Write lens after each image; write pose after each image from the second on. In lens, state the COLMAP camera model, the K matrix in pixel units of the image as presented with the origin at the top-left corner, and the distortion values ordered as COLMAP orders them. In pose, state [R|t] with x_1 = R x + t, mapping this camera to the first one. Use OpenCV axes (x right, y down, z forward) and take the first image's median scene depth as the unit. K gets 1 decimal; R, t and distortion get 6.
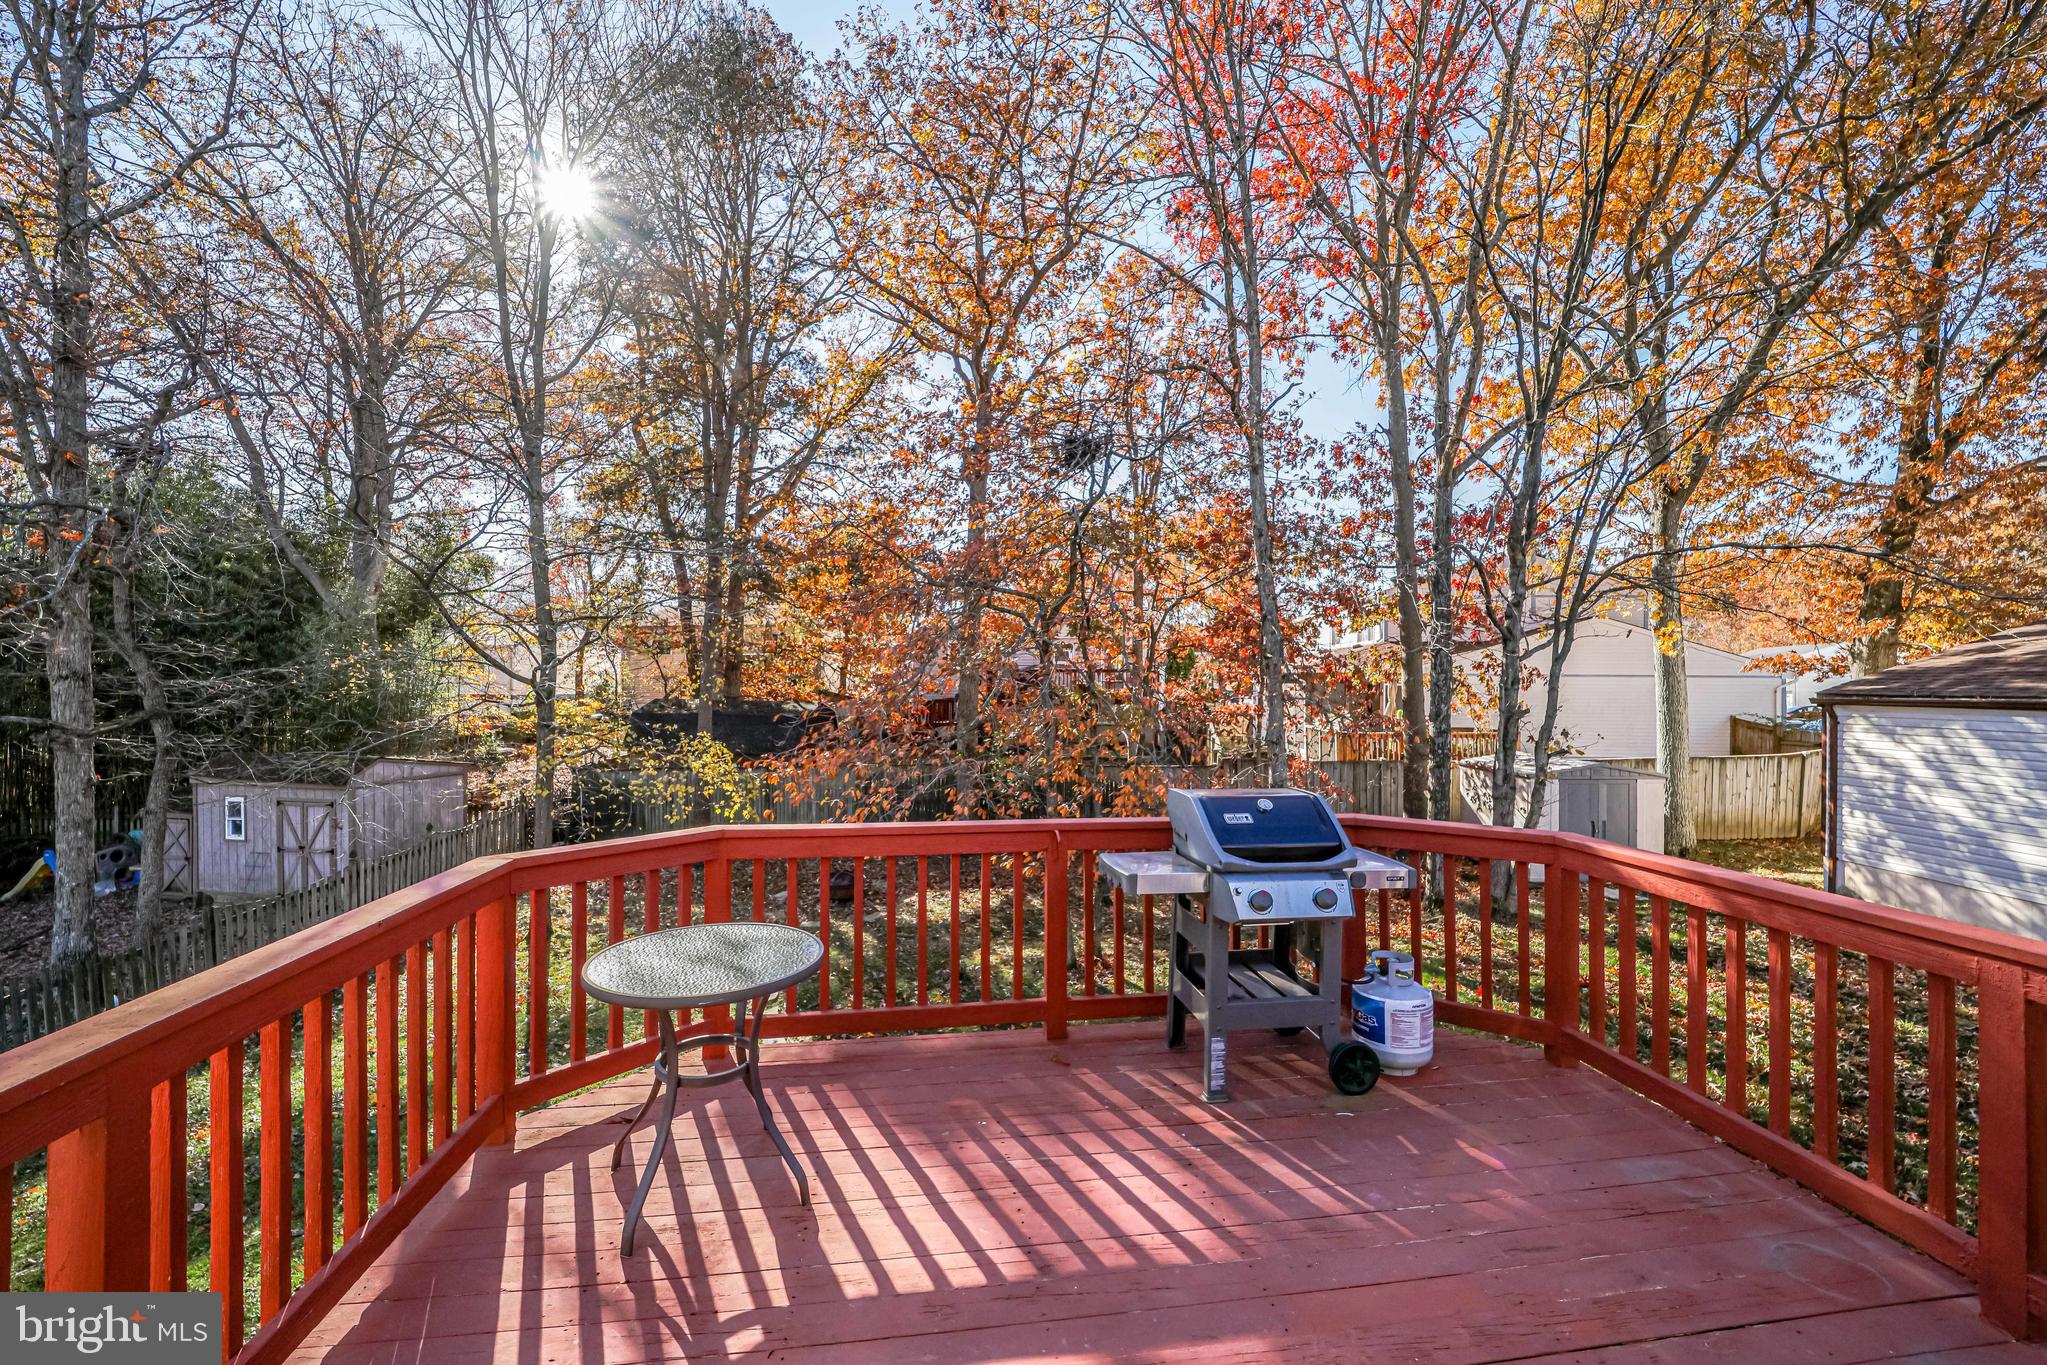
lens RADIAL K [[811.2, 0, 1021.5], [0, 811.2, 672.5], [0, 0, 1]] dist [-0.020509, 0.000213]
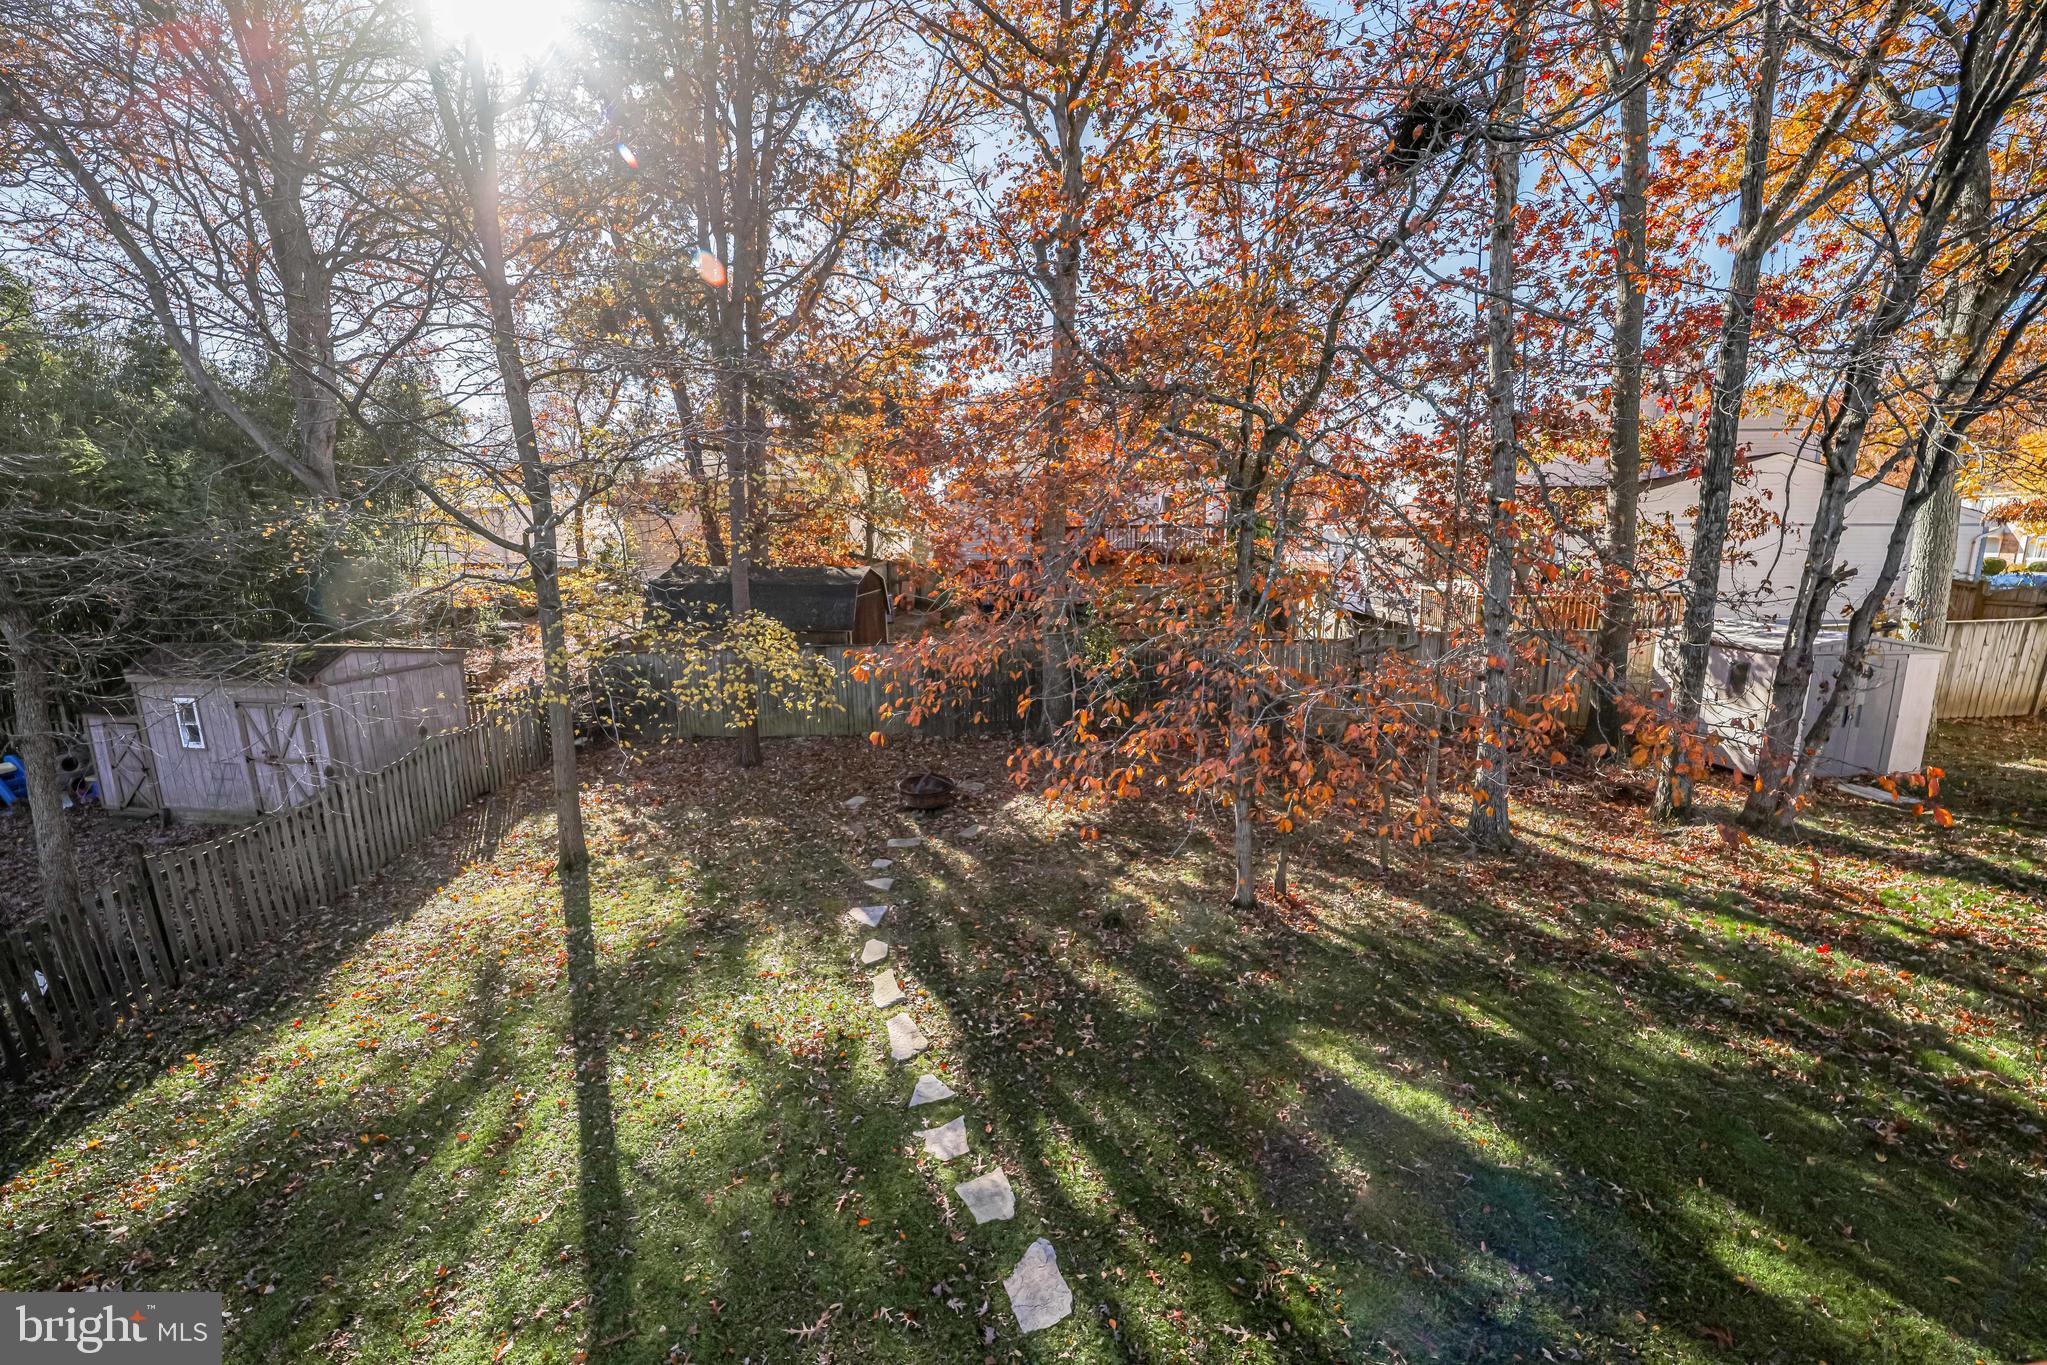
lens RADIAL K [[811.2, 0, 1026.8], [0, 811.2, 692.1], [0, 0, 1]] dist [-0.020509, 0.000213]
pose [[0.999901, -0.014055, -0.000301, -0.099148], [0.013845, 0.980831, 0.194369, 0.002360], [-0.002437, -0.194354, 0.980928, 0.166577]]
